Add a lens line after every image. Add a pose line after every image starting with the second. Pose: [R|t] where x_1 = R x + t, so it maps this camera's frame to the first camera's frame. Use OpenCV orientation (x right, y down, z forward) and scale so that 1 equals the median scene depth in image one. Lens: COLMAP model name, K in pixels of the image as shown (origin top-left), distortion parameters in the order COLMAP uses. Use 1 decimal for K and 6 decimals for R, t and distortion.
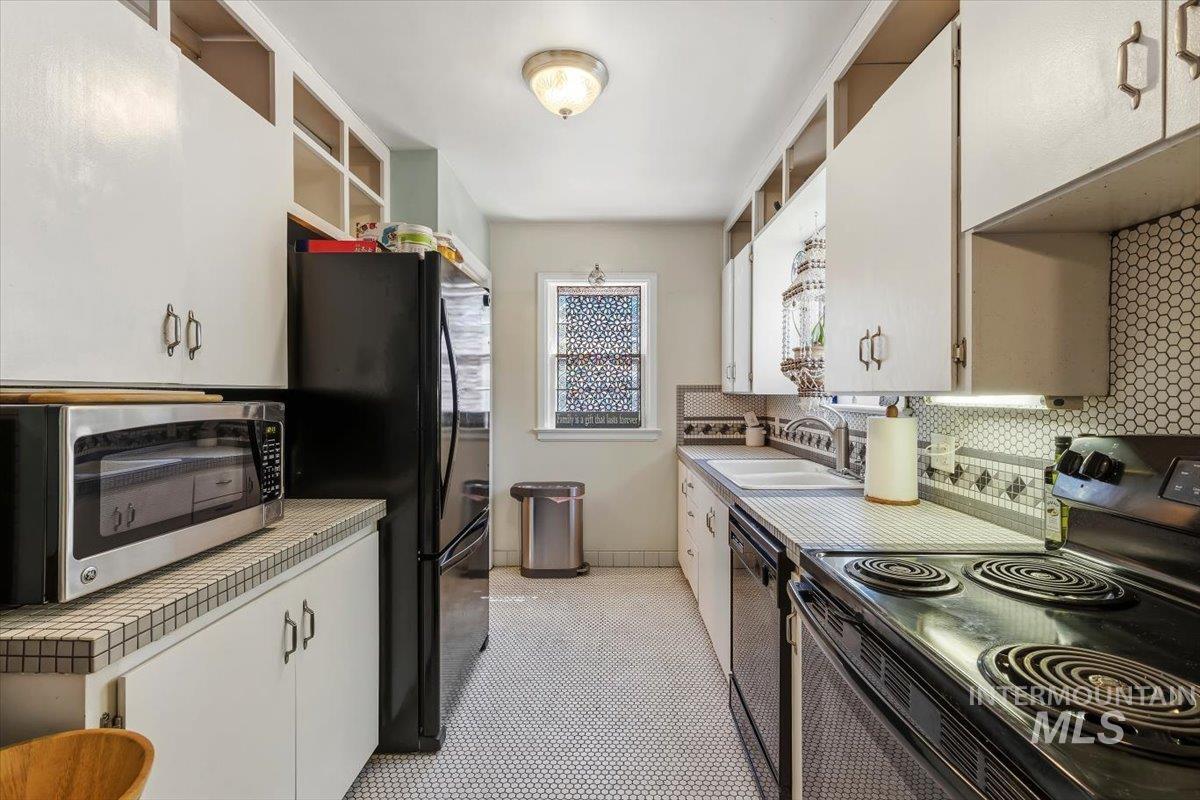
lens RADIAL K [[543.3, 0, 603.5], [0, 543.3, 393.6], [0, 0, 1]] dist [0.008074, 0.000298]
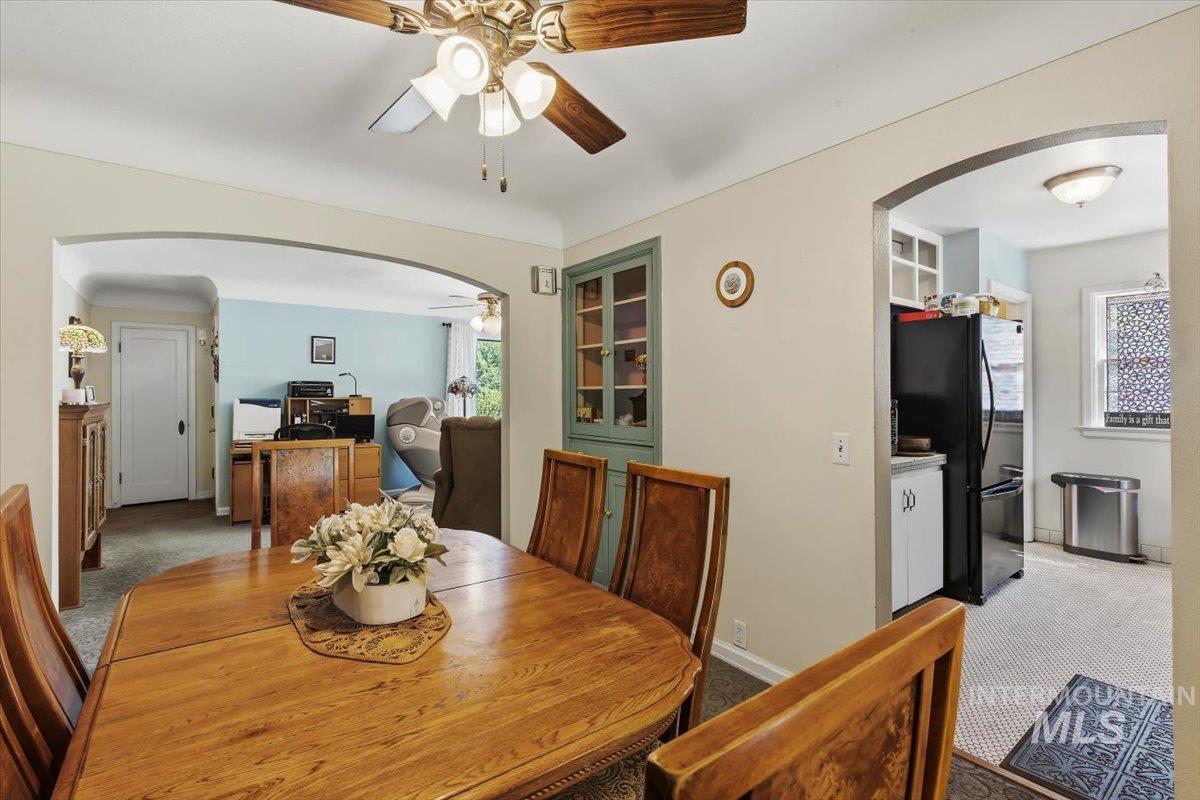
lens RADIAL K [[543.3, 0, 600.4], [0, 543.3, 391.2], [0, 0, 1]] dist [0.008074, 0.000298]
pose [[0.621839, -0.003627, -0.783137, 0.151989], [-0.000021, 0.999989, -0.004647, -0.002824], [0.783145, 0.002906, 0.621832, -0.512165]]
